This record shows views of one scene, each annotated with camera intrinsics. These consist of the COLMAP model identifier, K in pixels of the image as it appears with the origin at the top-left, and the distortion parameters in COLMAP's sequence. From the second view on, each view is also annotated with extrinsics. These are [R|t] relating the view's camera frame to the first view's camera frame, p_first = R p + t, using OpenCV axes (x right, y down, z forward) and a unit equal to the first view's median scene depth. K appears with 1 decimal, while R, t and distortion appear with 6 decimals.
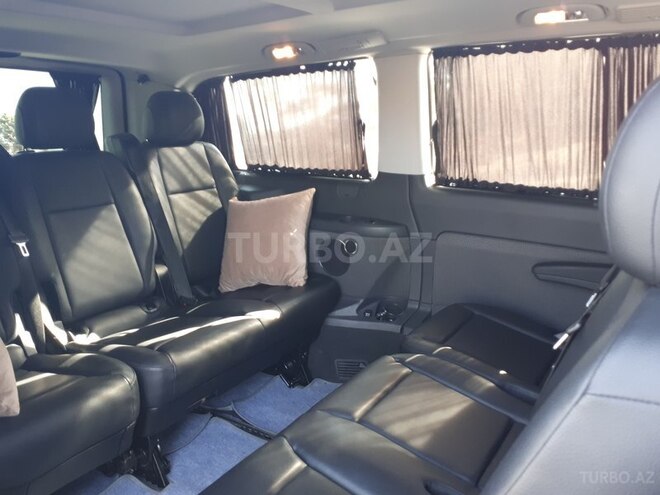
lens RADIAL K [[513.5, 0, 349.1], [0, 513.5, 247.5], [0, 0, 1]] dist [0.006543, -0.106238]
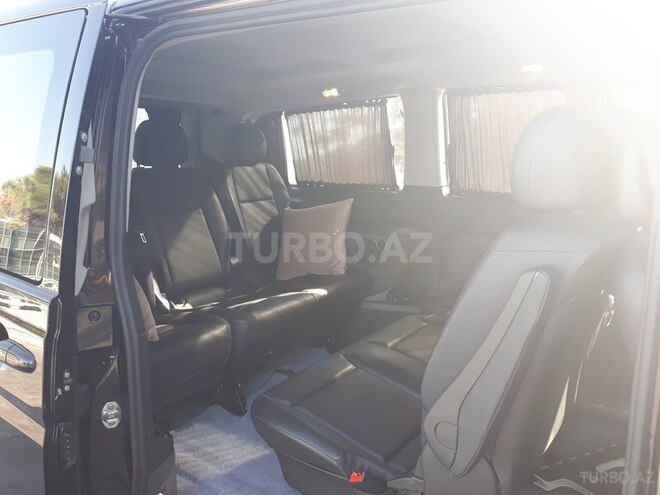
lens RADIAL K [[537.0, 0, 326.5], [0, 537.0, 245.5], [0, 0, 1]] dist [0.005923, -0.001187]
pose [[0.996331, 0.008512, -0.085156, -0.020343], [-0.013648, 0.998110, -0.059918, 0.082404], [0.084486, 0.060861, 0.994564, -0.317363]]
